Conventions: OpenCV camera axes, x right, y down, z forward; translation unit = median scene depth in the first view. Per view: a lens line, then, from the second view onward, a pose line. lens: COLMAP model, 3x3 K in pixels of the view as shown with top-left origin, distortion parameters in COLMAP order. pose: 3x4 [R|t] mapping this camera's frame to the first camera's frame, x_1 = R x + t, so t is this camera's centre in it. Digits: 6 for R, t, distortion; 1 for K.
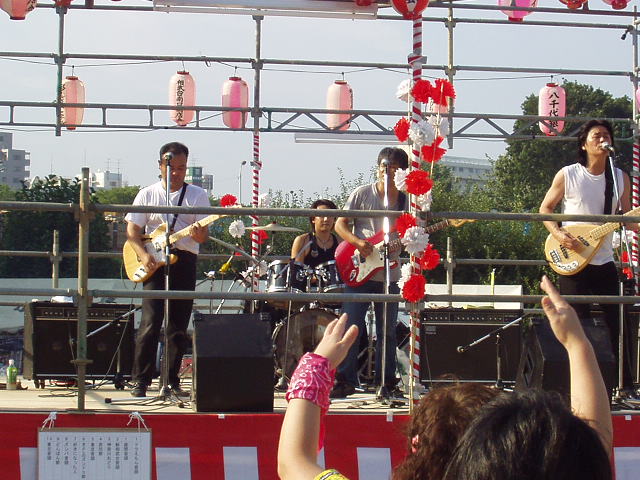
lens RADIAL K [[1948.5, 0, 320.0], [0, 1948.5, 240.0], [0, 0, 1]] dist [-0.256224, -1.357150]
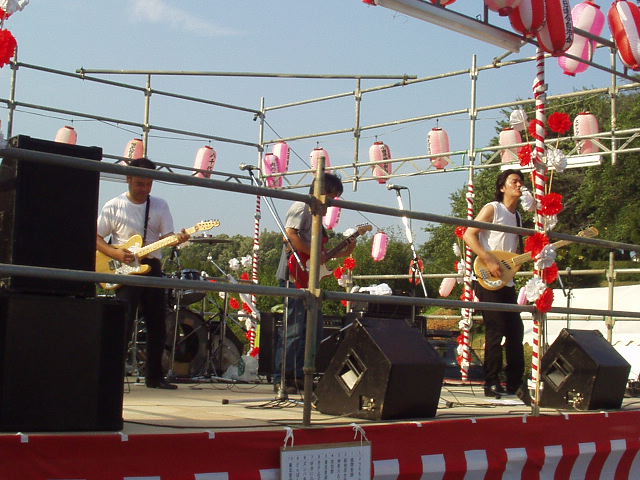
lens RADIAL K [[1073.4, 0, 320.0], [0, 1073.4, 240.0], [0, 0, 1]] dist [-0.218263, 0.092446]
pose [[0.830826, 0.066178, 0.552583, -0.291258], [-0.050482, 0.997773, -0.043595, 0.017514], [-0.554237, 0.008324, 0.832317, 0.426692]]
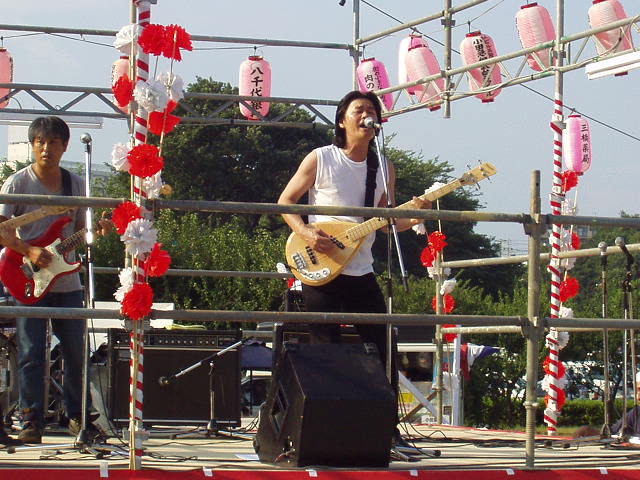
lens RADIAL K [[2147.2, 0, 320.0], [0, 2147.2, 240.0], [0, 0, 1]] dist [-0.399817, 0.556585]
pose [[0.982450, 0.013596, 0.186032, -0.027104], [-0.012326, 0.999892, -0.007981, 0.005162], [-0.186120, 0.005548, 0.982511, 0.132018]]
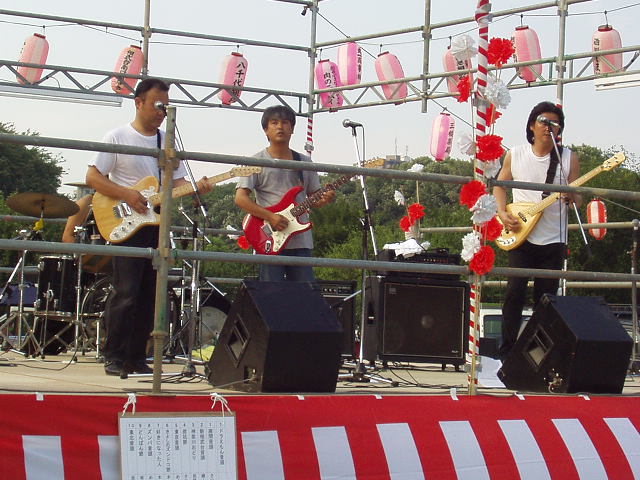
lens RADIAL K [[1772.9, 0, 320.0], [0, 1772.9, 240.0], [0, 0, 1]] dist [-0.256378, -0.074782]
pose [[0.907439, 0.037166, 0.418537, -0.282413], [-0.044073, 0.999005, 0.006844, 0.009526], [-0.417866, -0.024657, 0.908174, 0.194853]]
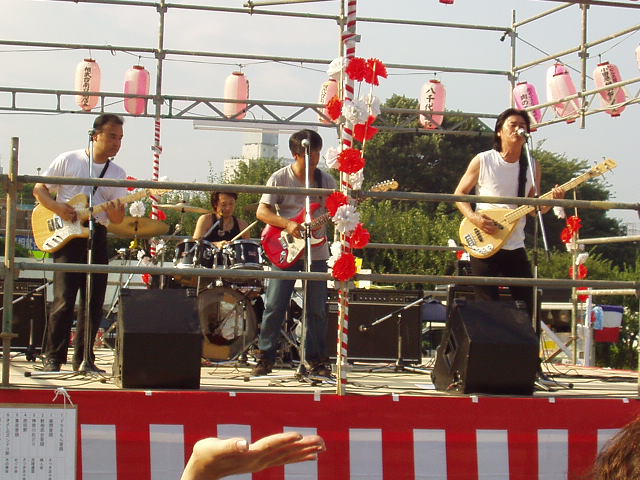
lens RADIAL K [[1674.4, 0, 320.0], [0, 1674.4, 240.0], [0, 0, 1]] dist [-0.230717, -0.097974]
pose [[0.995857, 0.020780, 0.088522, -0.029850], [-0.021314, 0.999760, 0.005101, 0.005154], [-0.088395, -0.006967, 0.996061, 0.111776]]
